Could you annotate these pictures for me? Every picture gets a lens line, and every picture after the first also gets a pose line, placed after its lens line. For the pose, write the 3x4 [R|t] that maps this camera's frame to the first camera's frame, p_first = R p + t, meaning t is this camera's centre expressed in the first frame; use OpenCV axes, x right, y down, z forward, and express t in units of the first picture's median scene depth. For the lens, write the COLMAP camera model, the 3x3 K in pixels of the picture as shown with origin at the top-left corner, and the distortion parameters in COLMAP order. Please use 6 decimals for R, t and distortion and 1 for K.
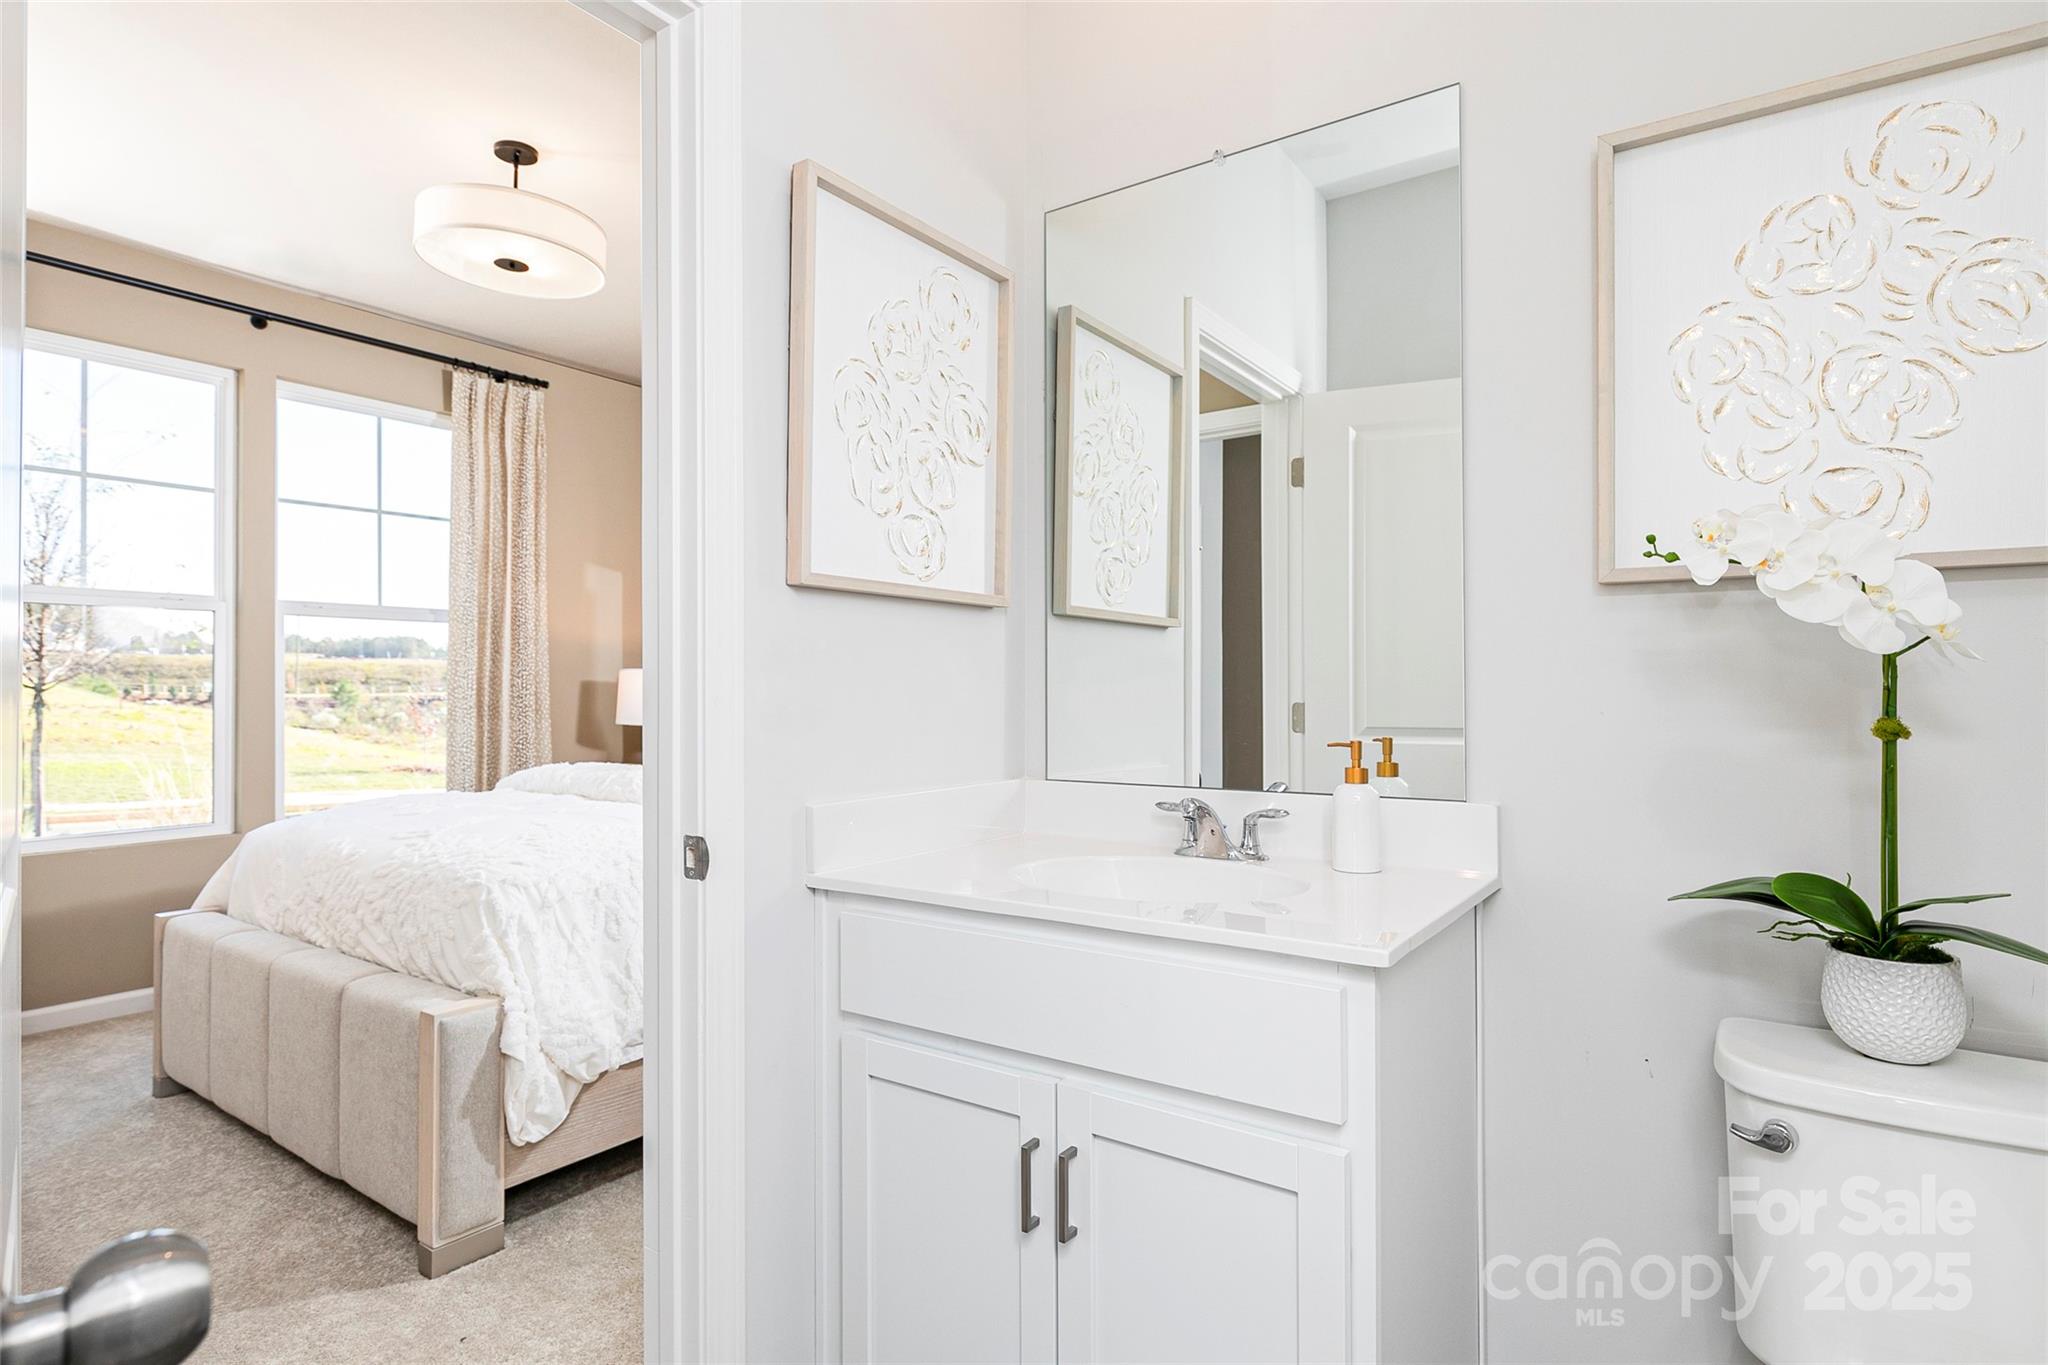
lens RADIAL K [[1053.2, 0, 1019.6], [0, 1053.2, 670.0], [0, 0, 1]] dist [-0.007570, -0.000419]
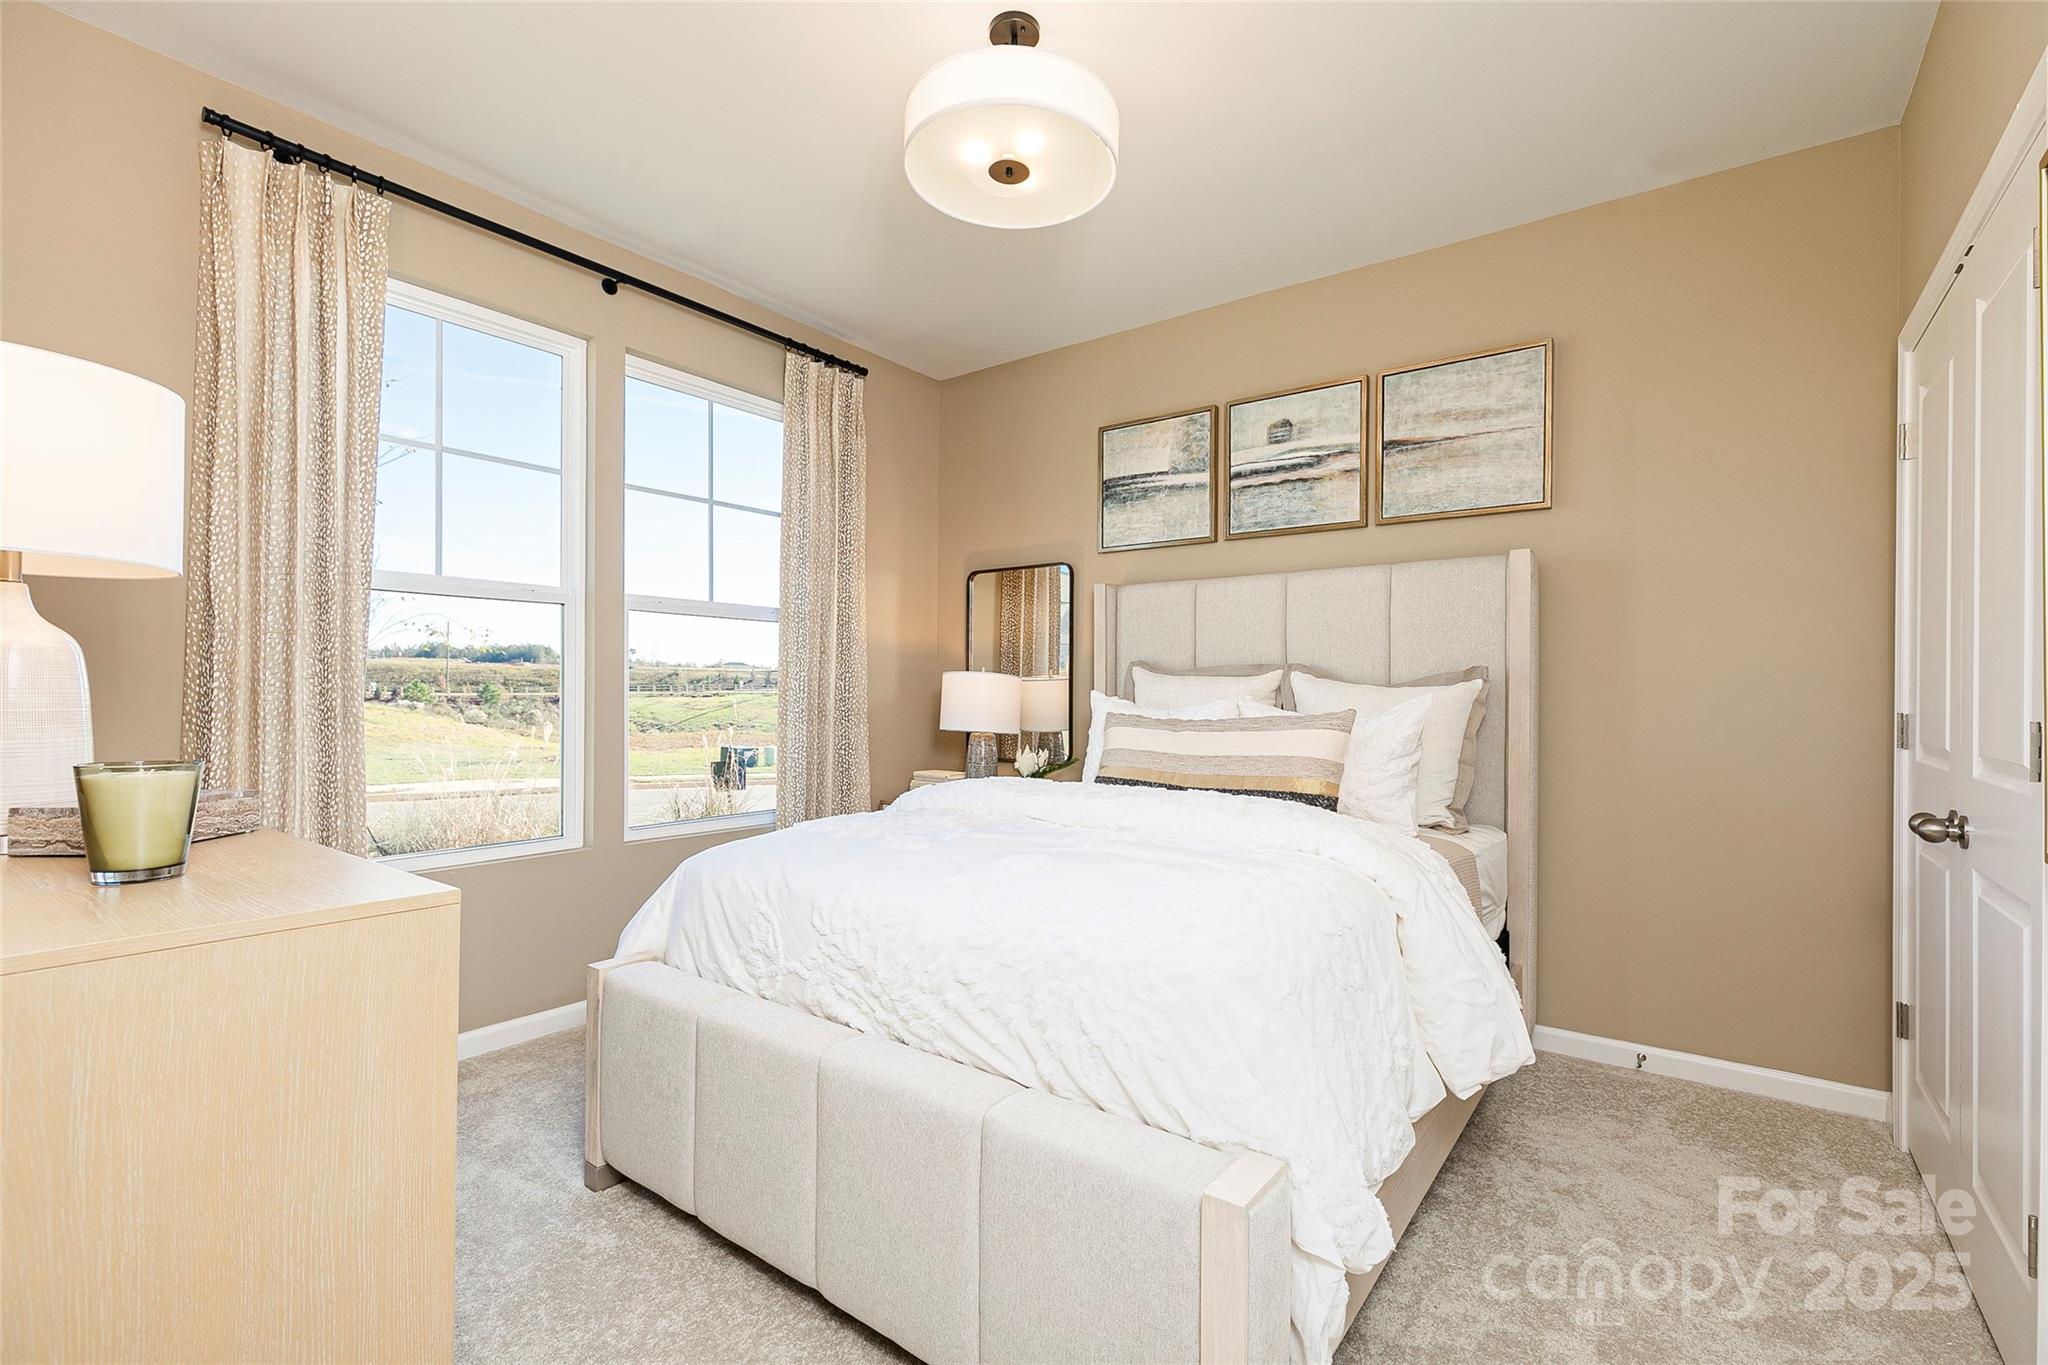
lens RADIAL K [[907.2, 0, 1015.7], [0, 907.2, 685.5], [0, 0, 1]] dist [0.004170, 0.000086]
pose [[0.998894, 0.006532, -0.046561, -0.681257], [-0.006068, 0.999931, 0.010100, 0.007156], [0.046624, -0.009806, 0.998864, 0.452444]]
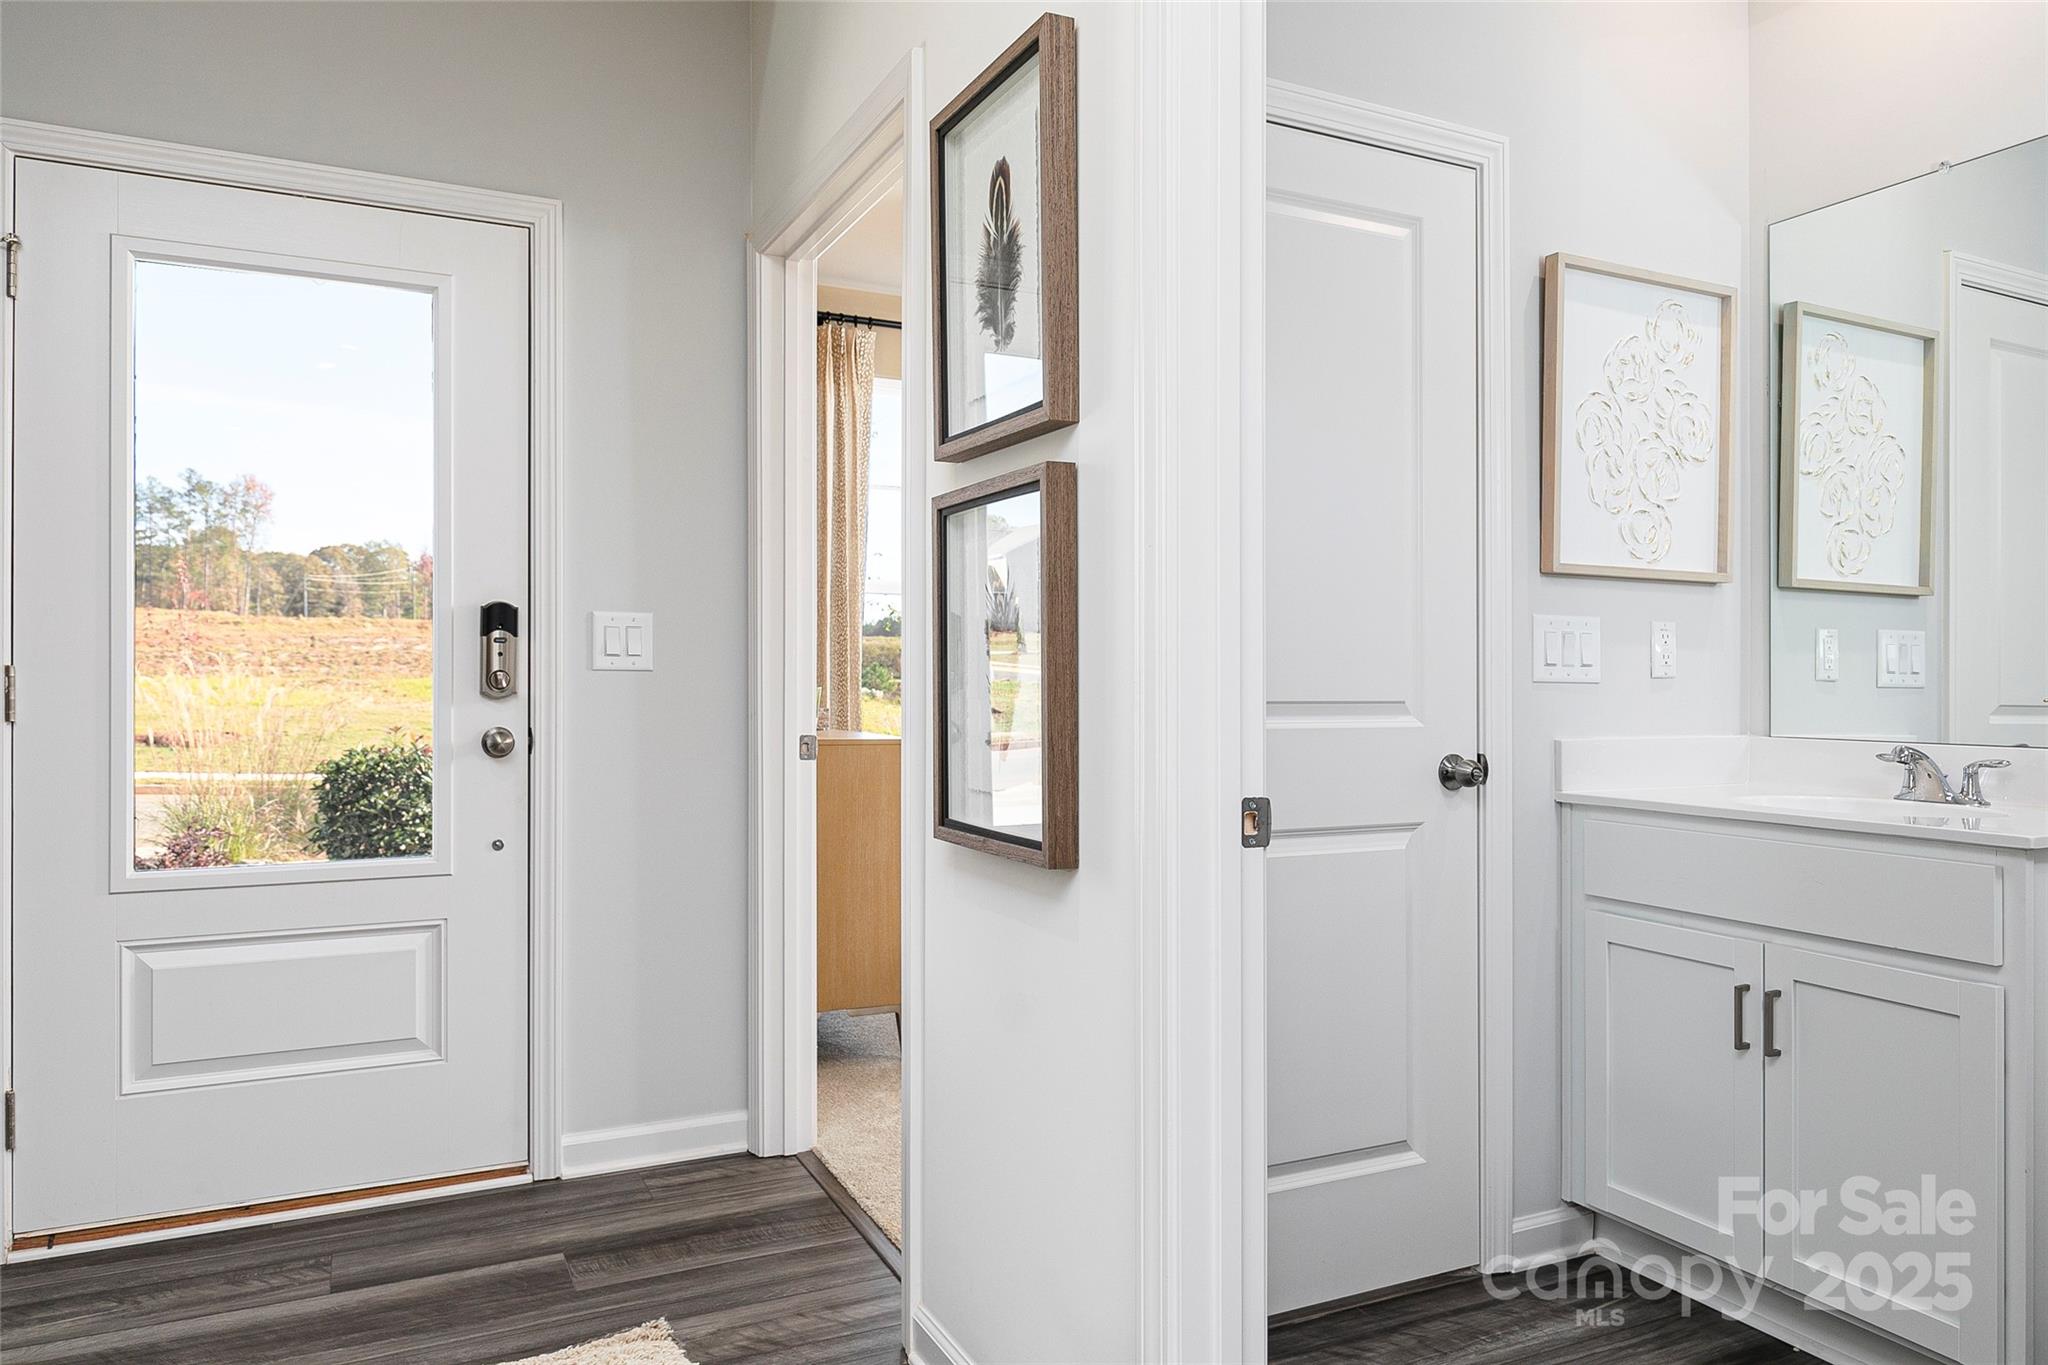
lens RADIAL K [[1316.0, 0, 1018.3], [0, 1316.0, 664.2], [0, 0, 1]] dist [-0.015769, -0.000118]
pose [[0.867549, 0.002615, -0.497344, 0.023856], [0.000916, 0.999976, 0.006854, 0.017402], [0.497350, -0.006402, 0.867526, -0.572800]]
